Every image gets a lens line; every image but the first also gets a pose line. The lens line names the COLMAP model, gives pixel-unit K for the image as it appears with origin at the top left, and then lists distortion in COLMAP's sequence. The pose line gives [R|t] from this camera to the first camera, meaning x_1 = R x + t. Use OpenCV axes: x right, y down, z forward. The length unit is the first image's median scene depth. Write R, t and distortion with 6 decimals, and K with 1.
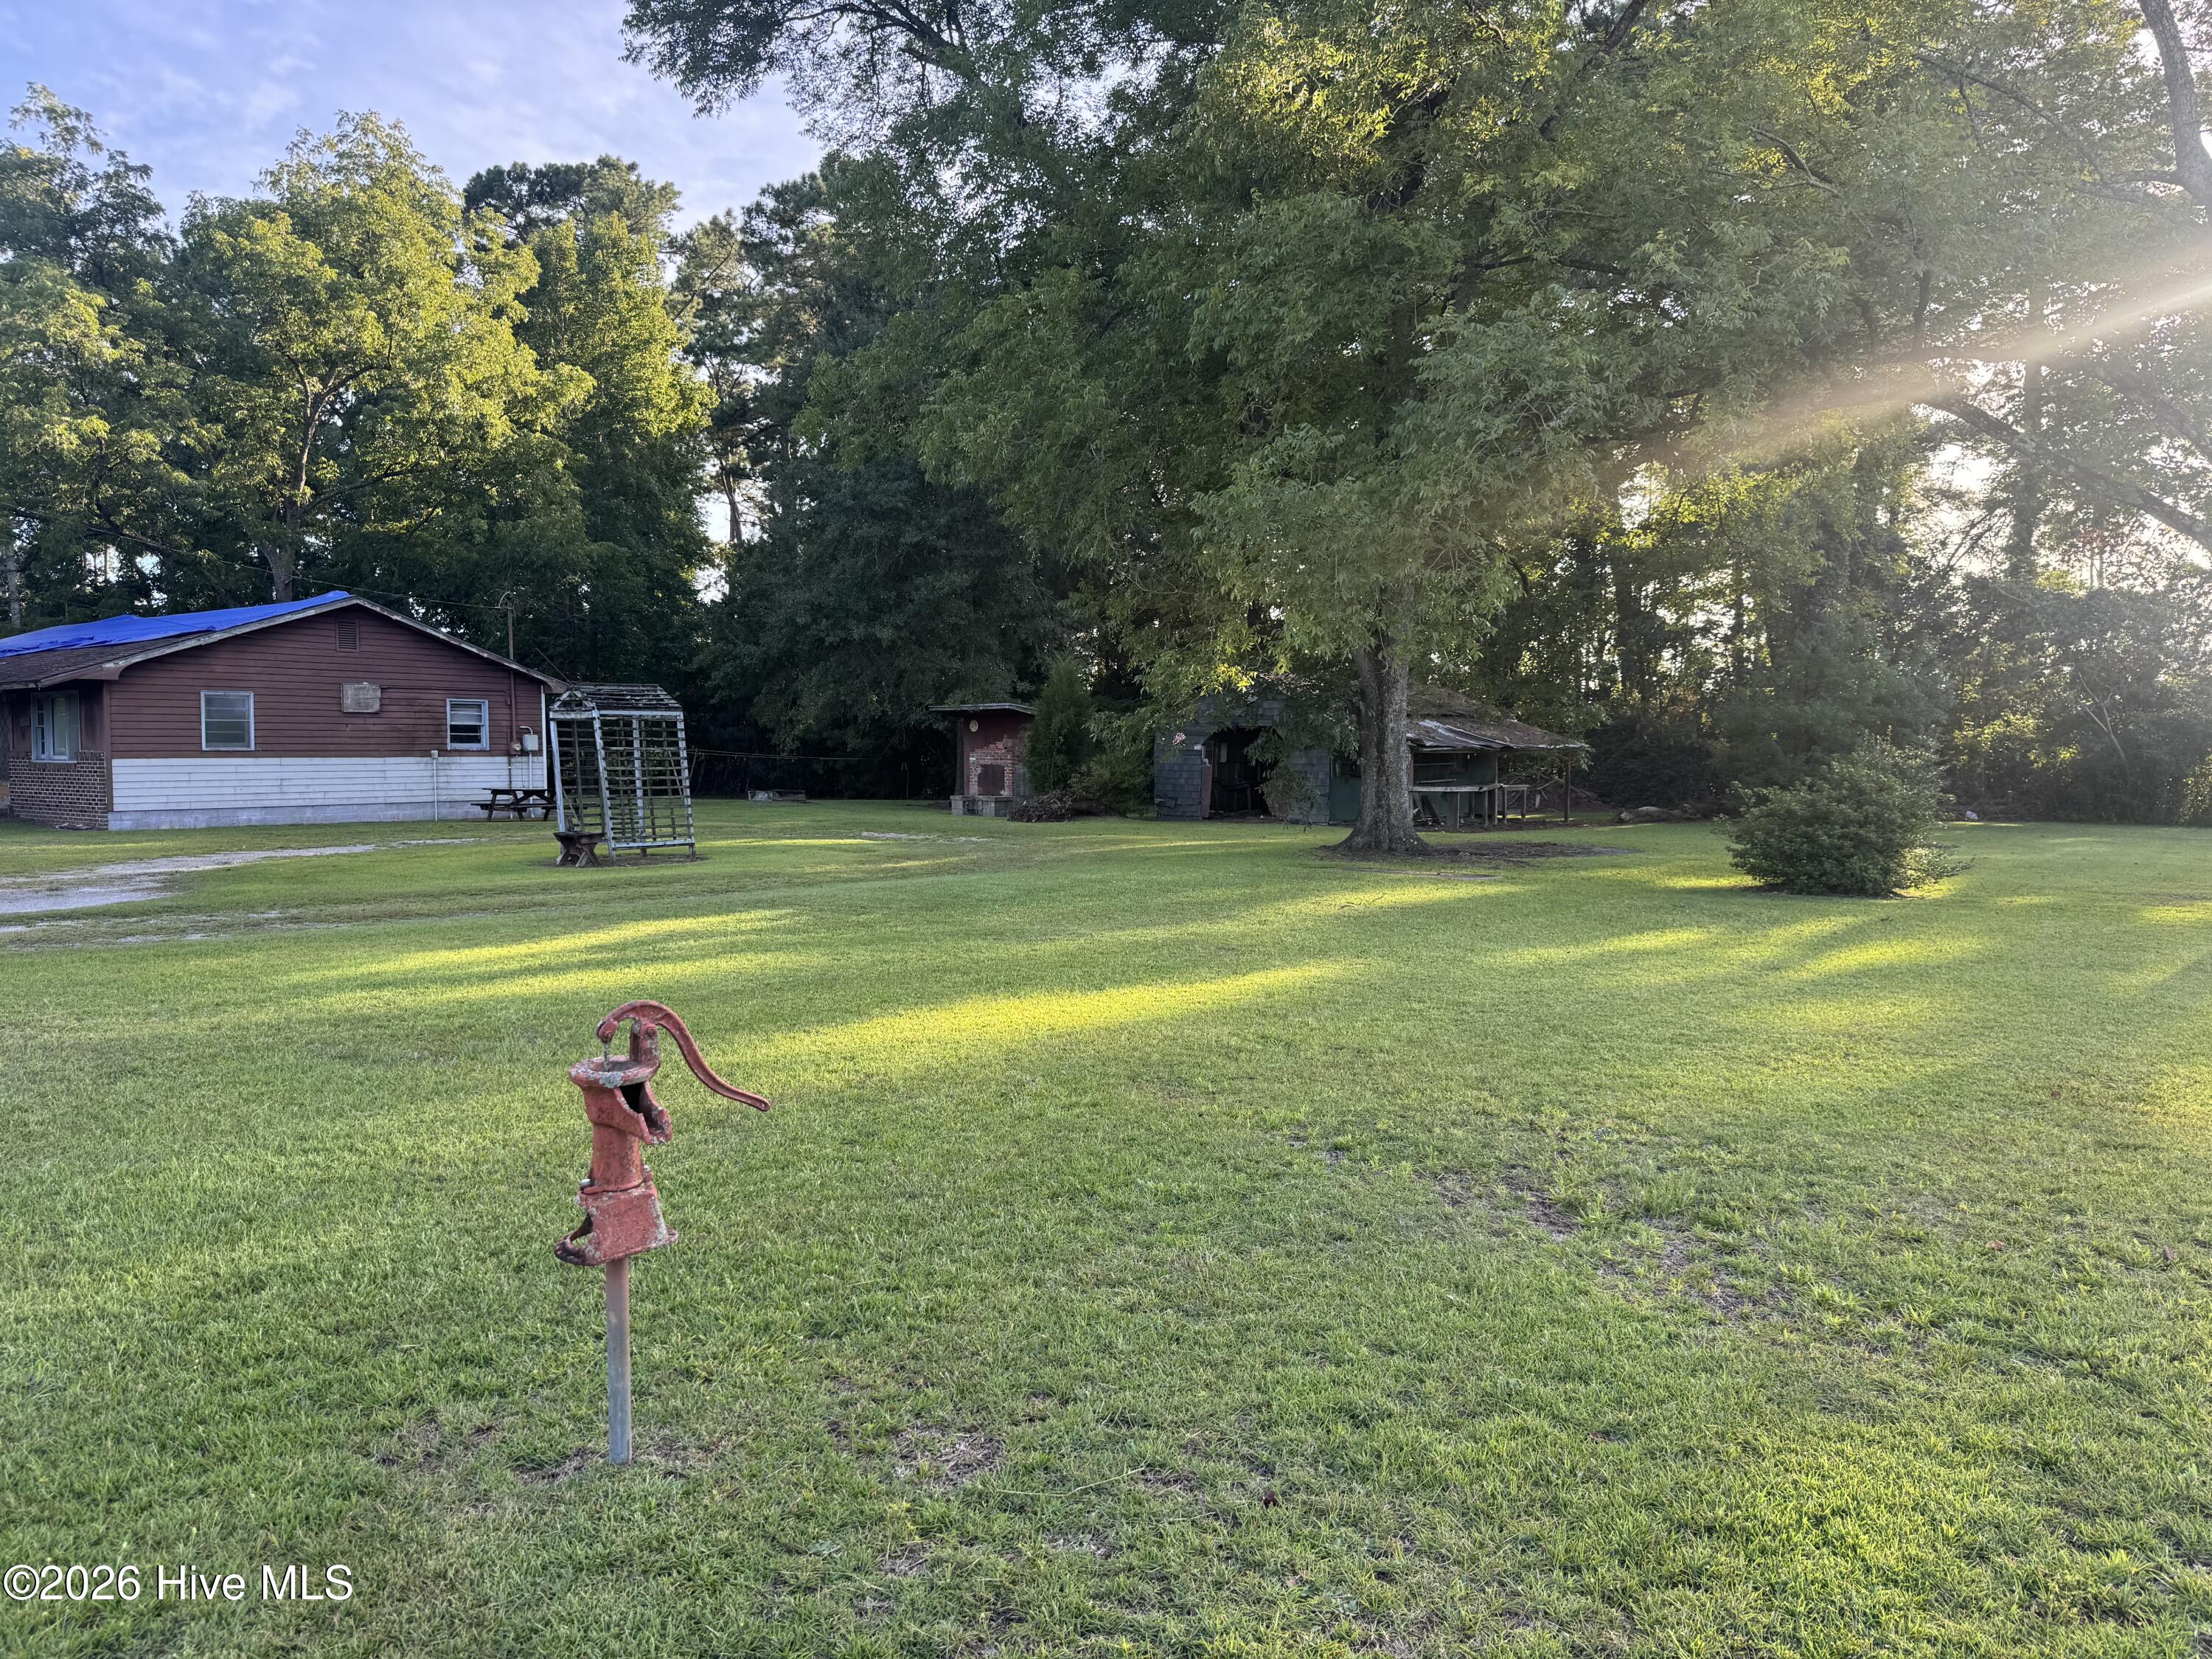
lens RADIAL K [[1559.0, 0, 1106.0], [0, 1559.0, 829.5], [0, 0, 1]] dist [-0.000421, -0.000081]
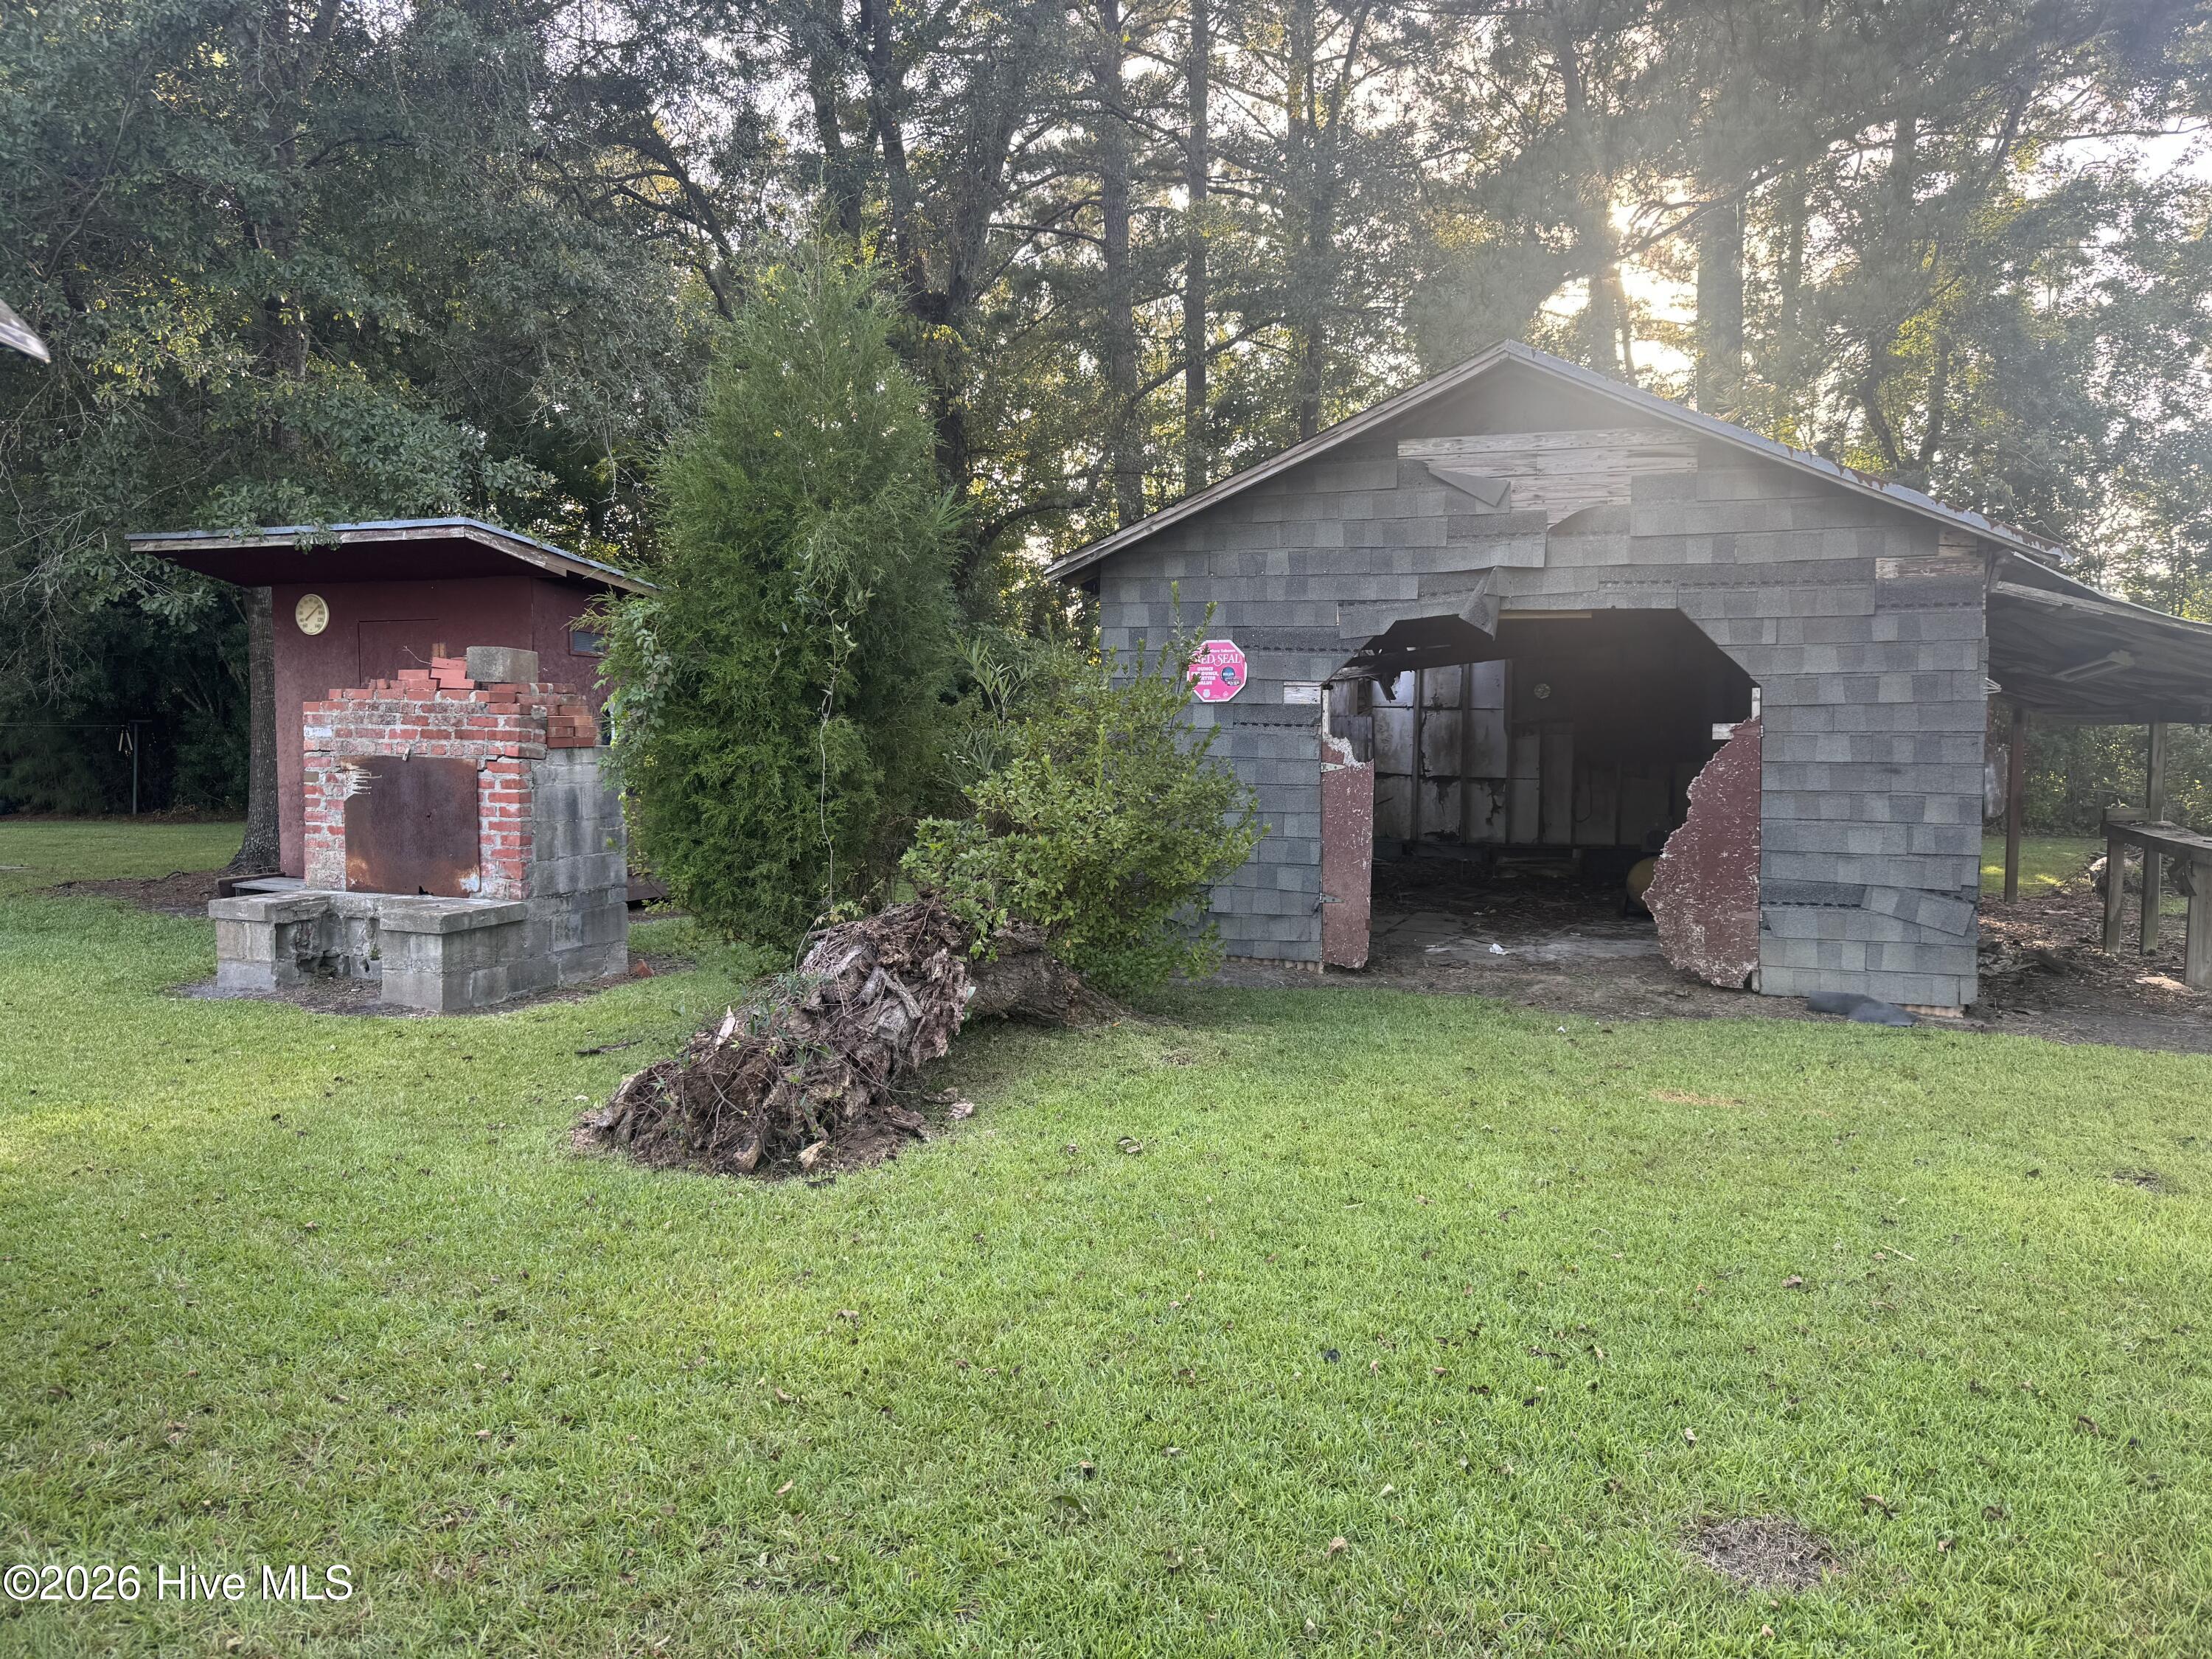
lens RADIAL K [[1559.0, 0, 1106.0], [0, 1559.0, 829.5], [0, 0, 1]] dist [-0.000421, -0.000081]
pose [[0.924326, -0.015704, 0.381282, -0.066181], [0.002771, 0.999403, 0.034446, -0.038280], [-0.381595, -0.030783, 0.923817, 0.744619]]
